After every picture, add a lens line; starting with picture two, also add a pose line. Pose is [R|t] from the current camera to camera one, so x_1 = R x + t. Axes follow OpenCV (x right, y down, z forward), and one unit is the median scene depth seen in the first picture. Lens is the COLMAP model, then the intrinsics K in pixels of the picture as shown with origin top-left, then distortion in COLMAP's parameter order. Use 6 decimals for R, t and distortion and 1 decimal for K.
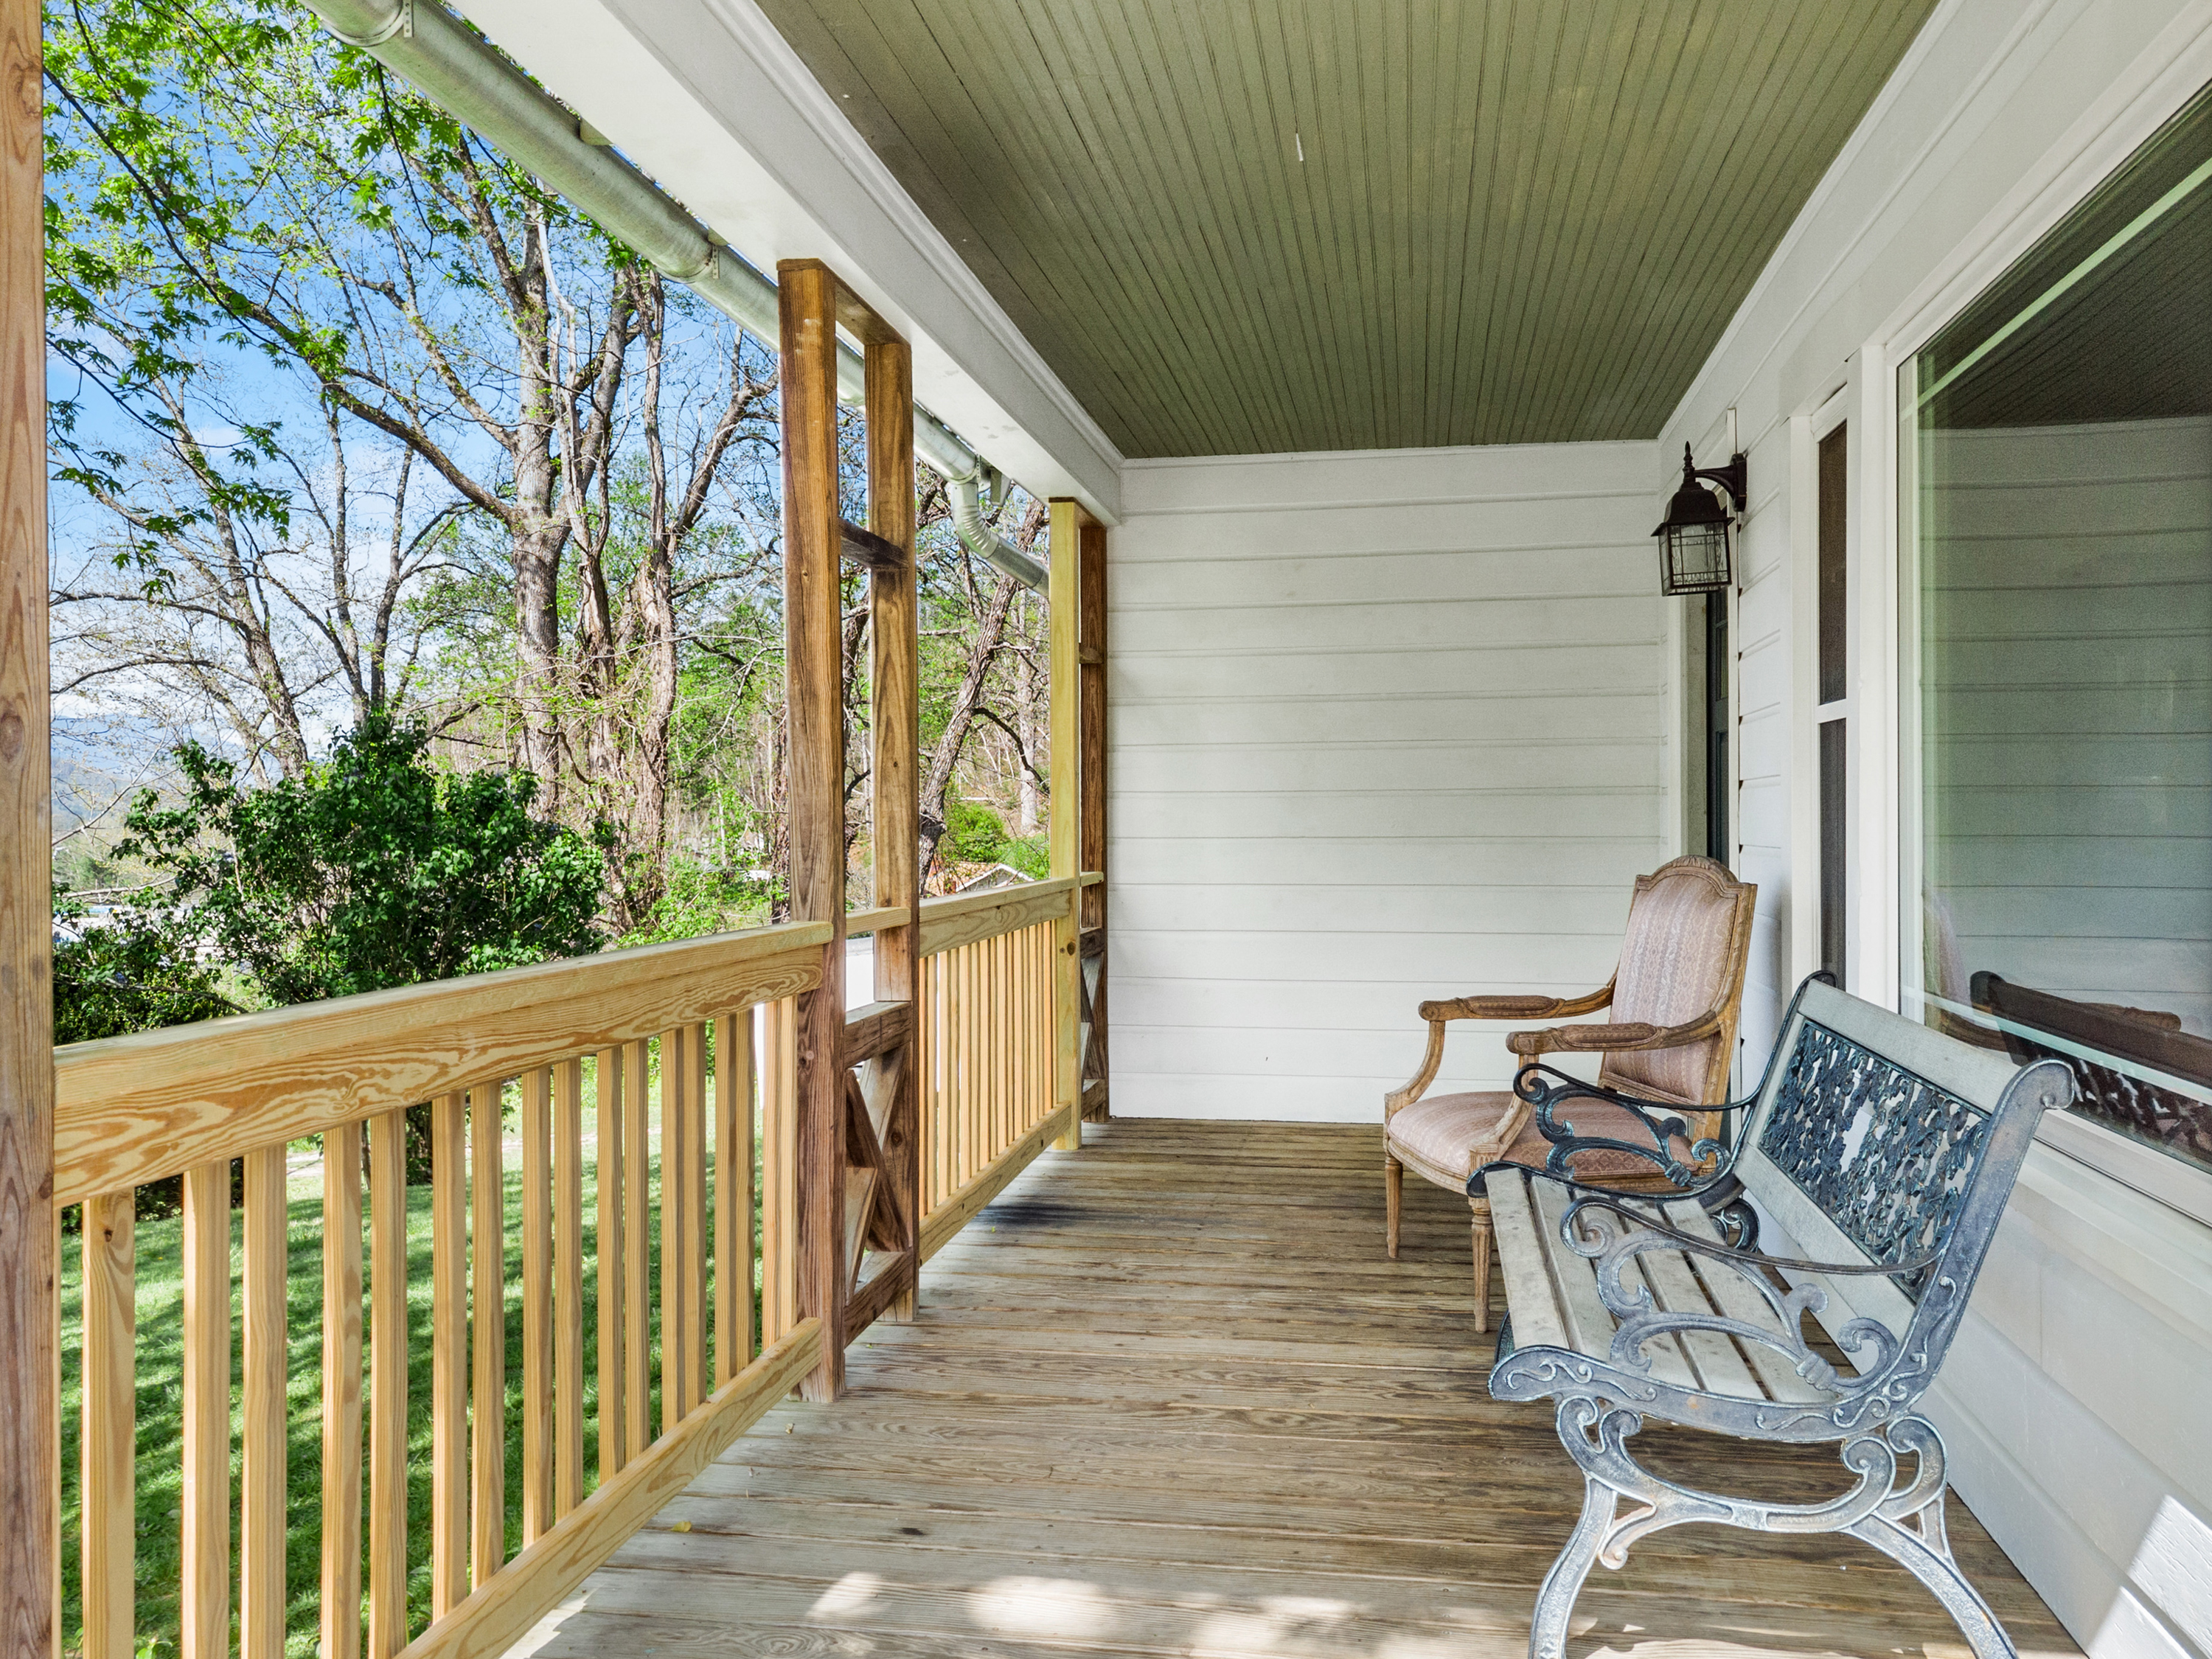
lens RADIAL K [[1793.9, 0, 1106.9], [0, 1793.9, 824.7], [0, 0, 1]] dist [-0.001518, 0.000908]
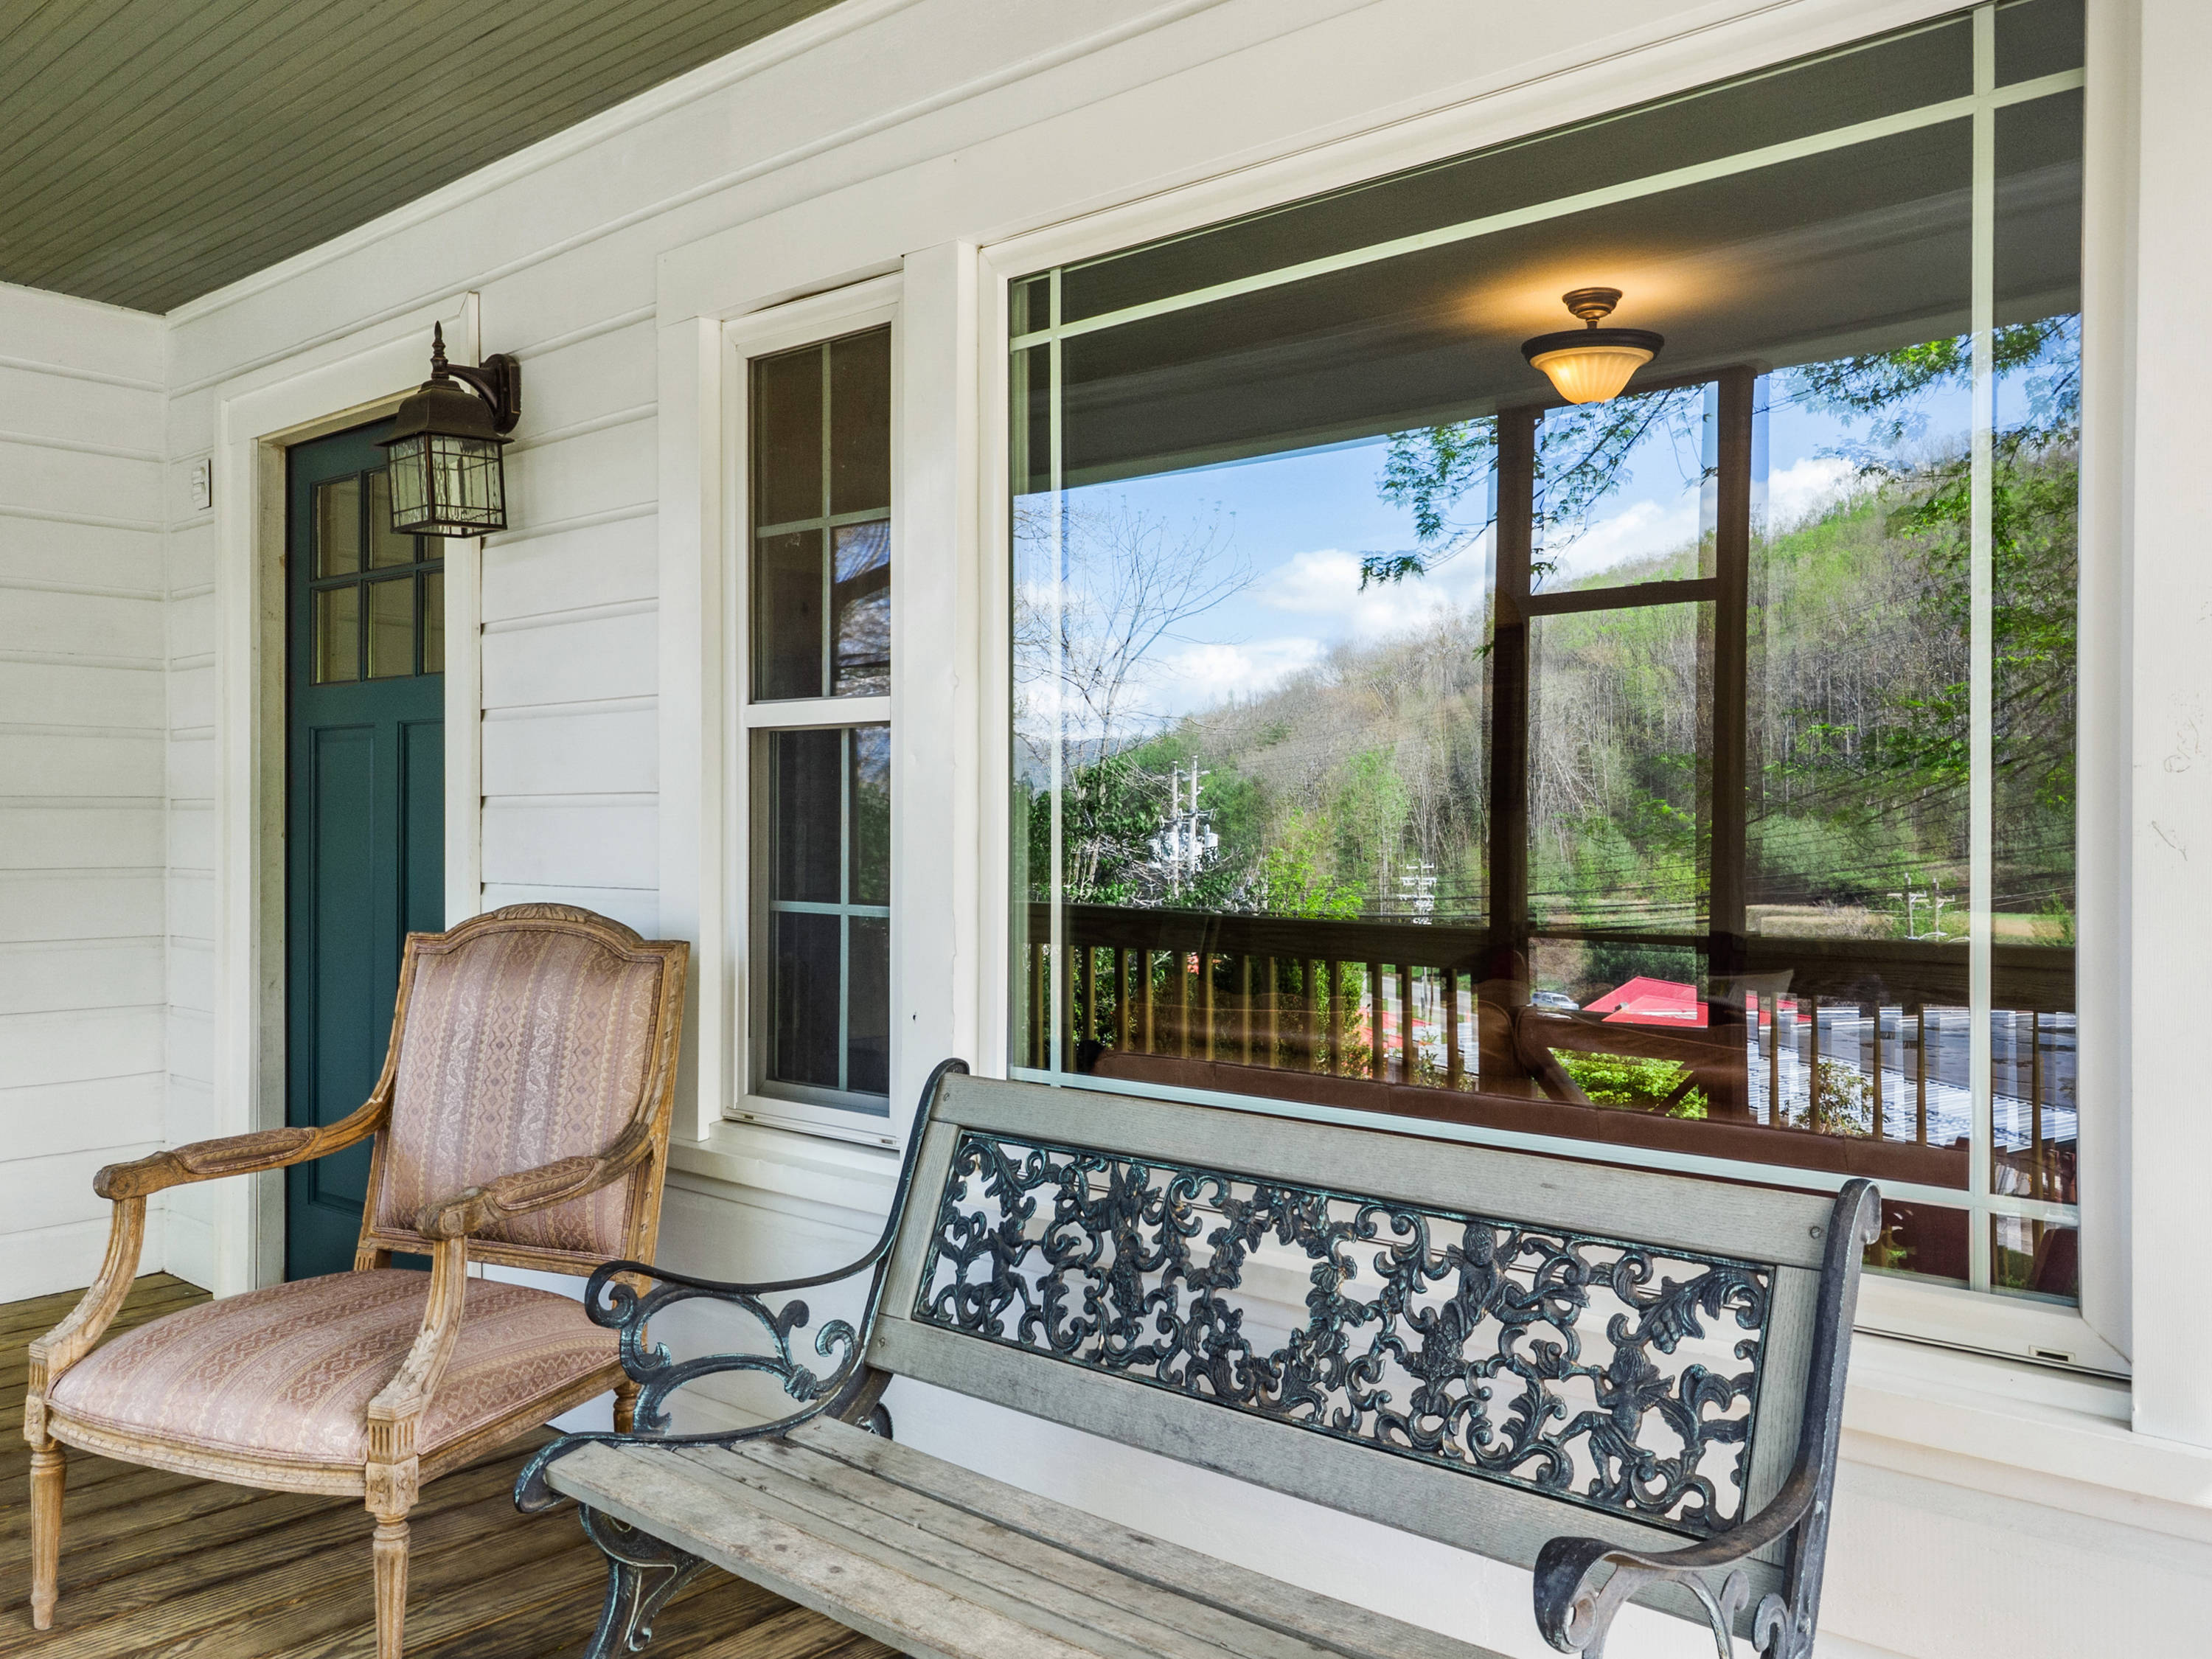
lens RADIAL K [[1793.9, 0, 1106.0], [0, 1793.9, 827.1], [0, 0, 1]] dist [-0.001518, 0.000908]
pose [[0.523213, -0.000698, 0.852202, -0.152403], [0.002055, 0.999998, -0.000443, -0.011781], [-0.852200, 0.001983, 0.523213, 0.415439]]
